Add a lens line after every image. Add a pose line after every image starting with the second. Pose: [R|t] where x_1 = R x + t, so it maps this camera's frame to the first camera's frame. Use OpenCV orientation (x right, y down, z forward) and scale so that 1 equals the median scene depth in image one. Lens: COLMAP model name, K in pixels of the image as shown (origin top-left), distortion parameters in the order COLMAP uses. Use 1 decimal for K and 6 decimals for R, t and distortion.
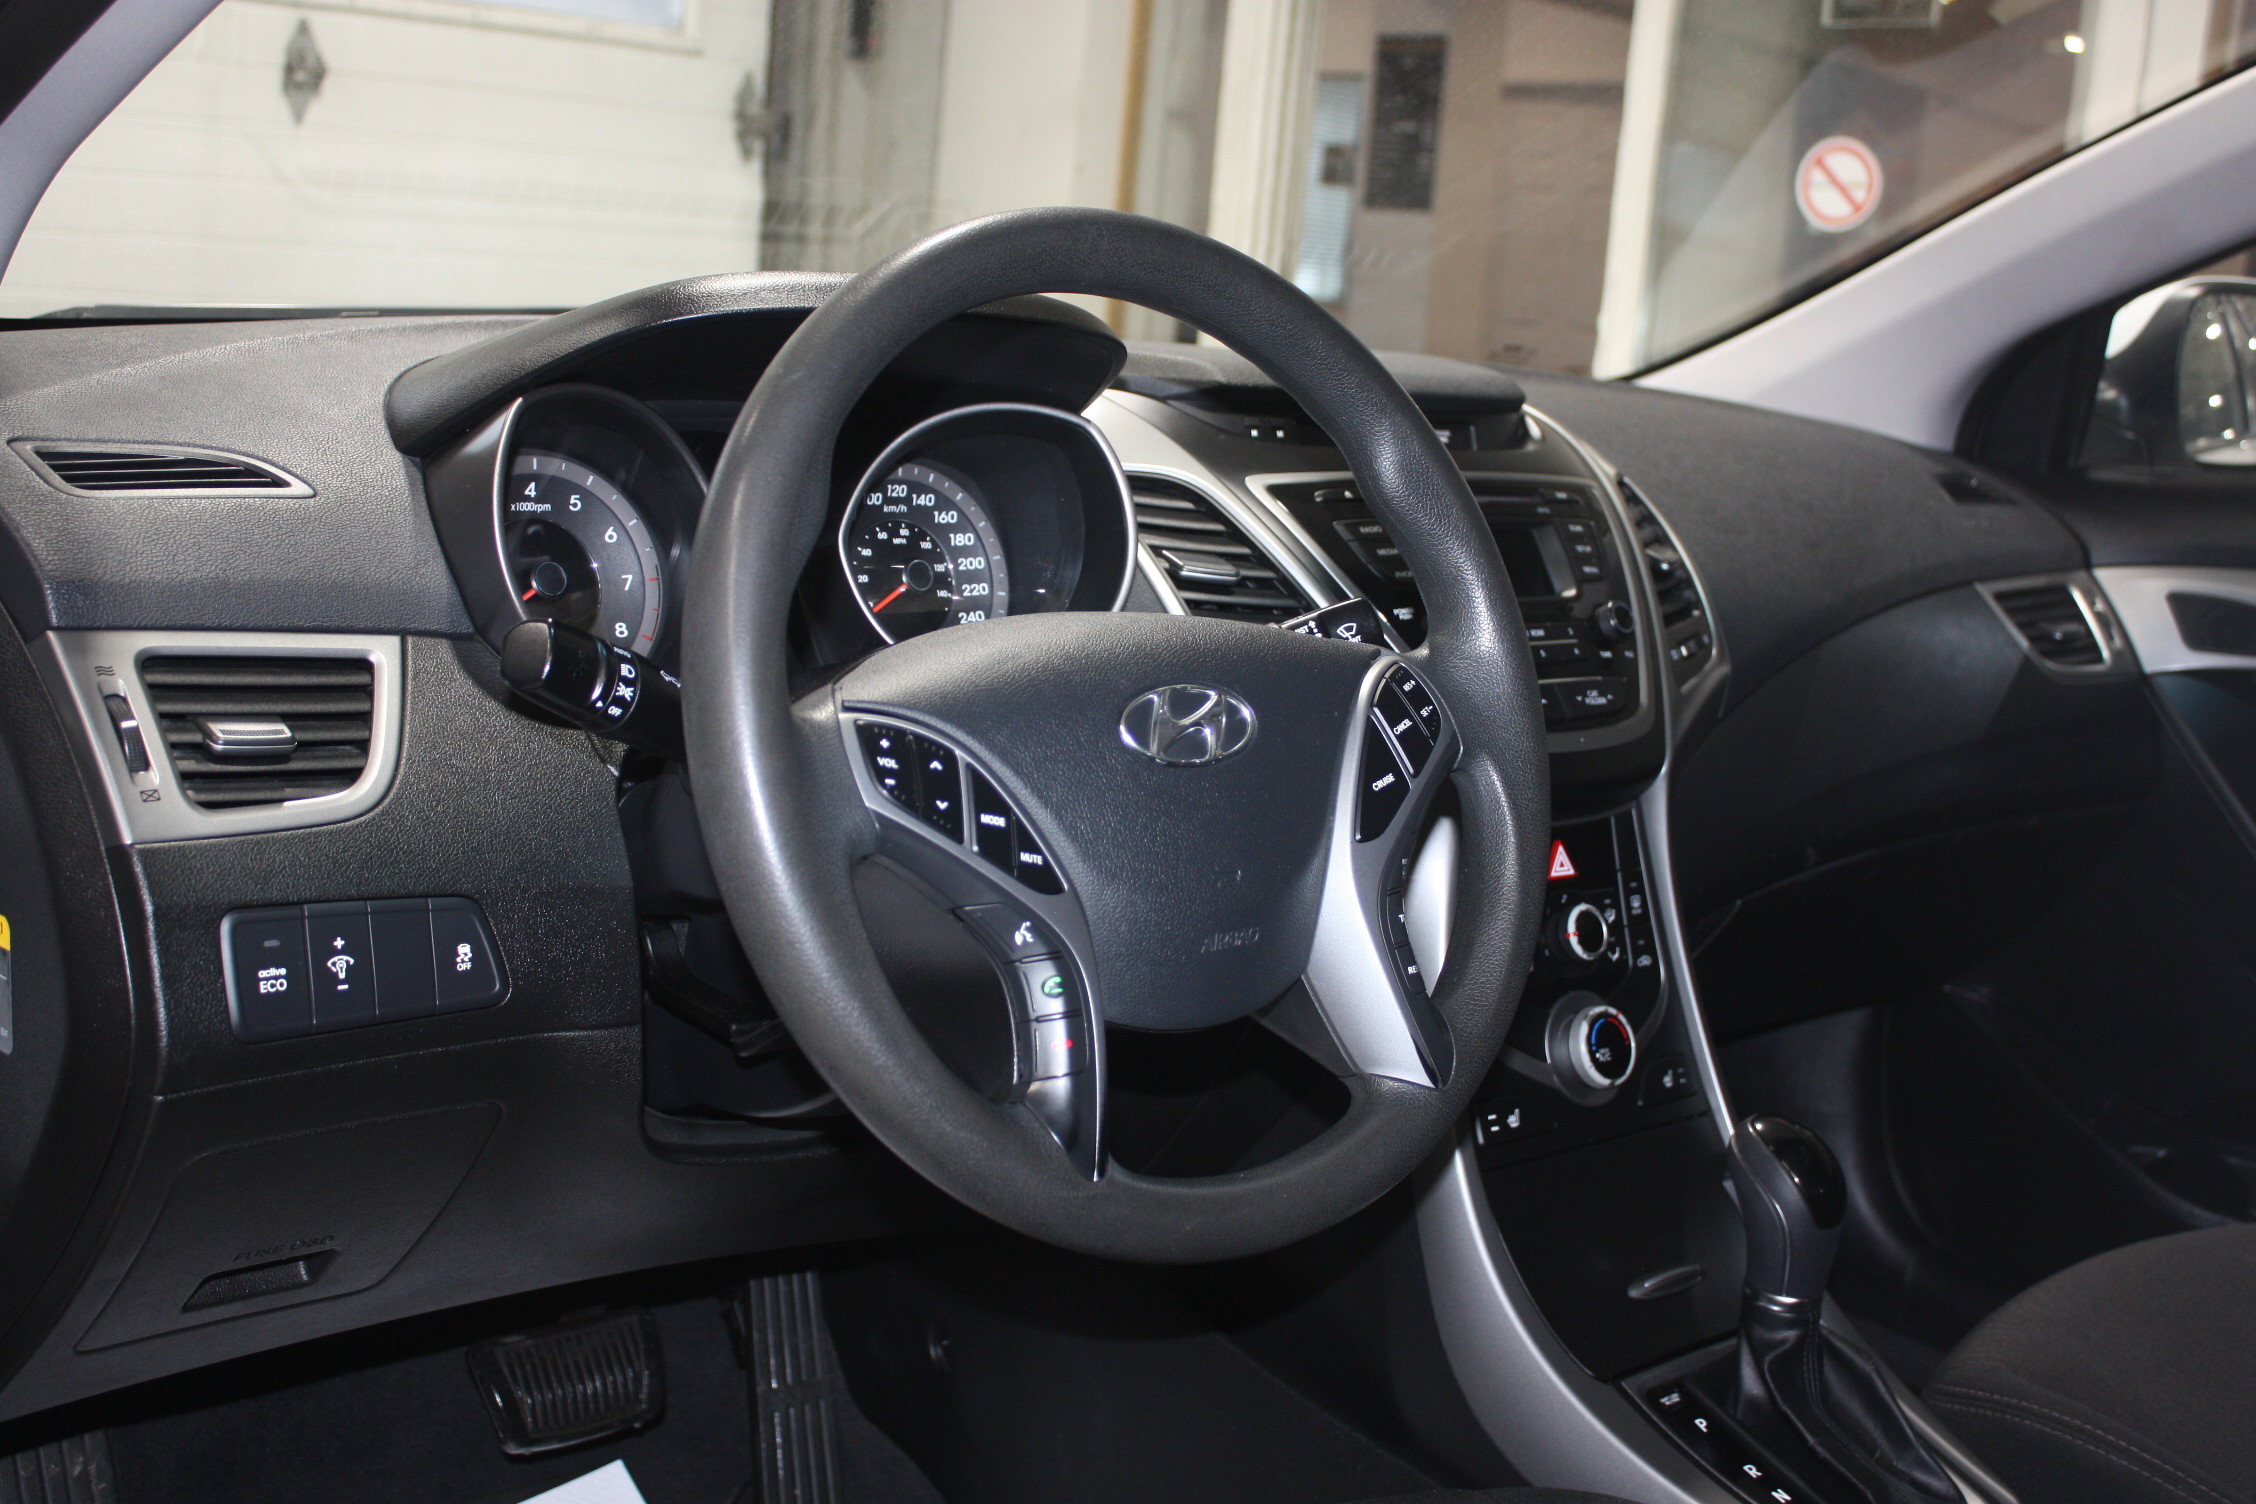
lens RADIAL K [[2540.8, 0, 1128.9], [0, 2540.8, 754.3], [0, 0, 1]] dist [0.010543, 0.000000]
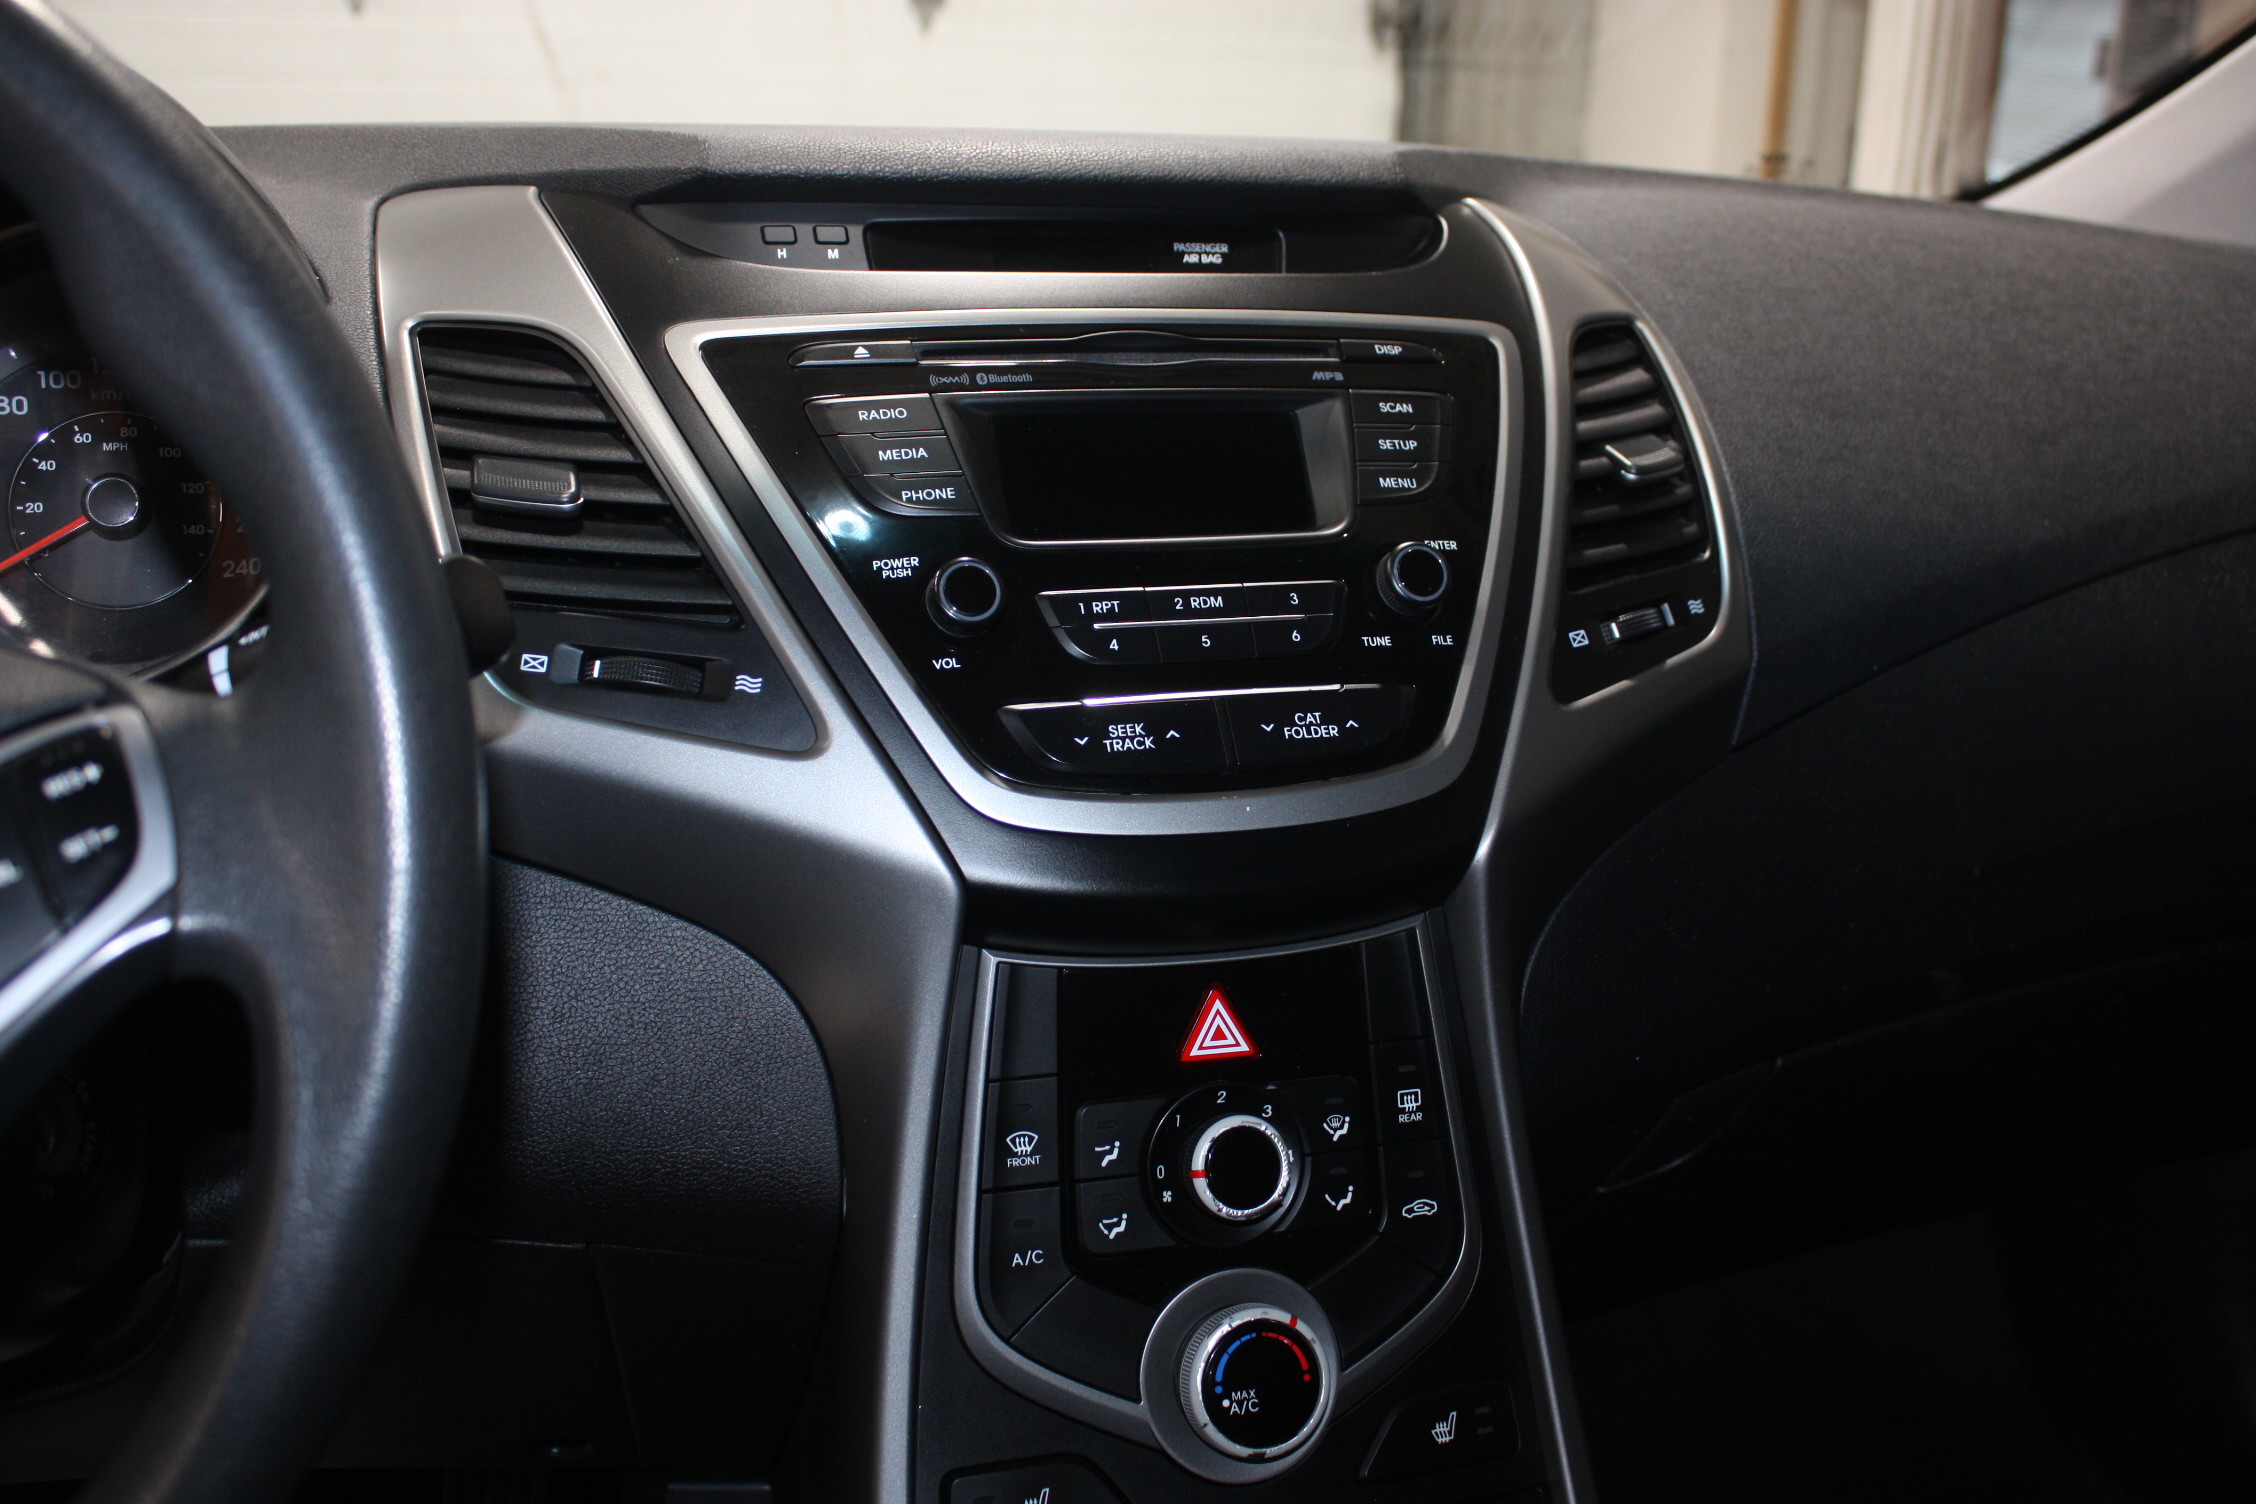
lens RADIAL K [[2226.5, 0, 1127.2], [0, 2226.5, 749.7], [0, 0, 1]] dist [-0.089852, 0.000000]
pose [[0.930516, 0.044613, -0.363523, 0.315107], [-0.023032, 0.997717, 0.063487, -0.045666], [0.365525, -0.050703, 0.929420, 0.546246]]
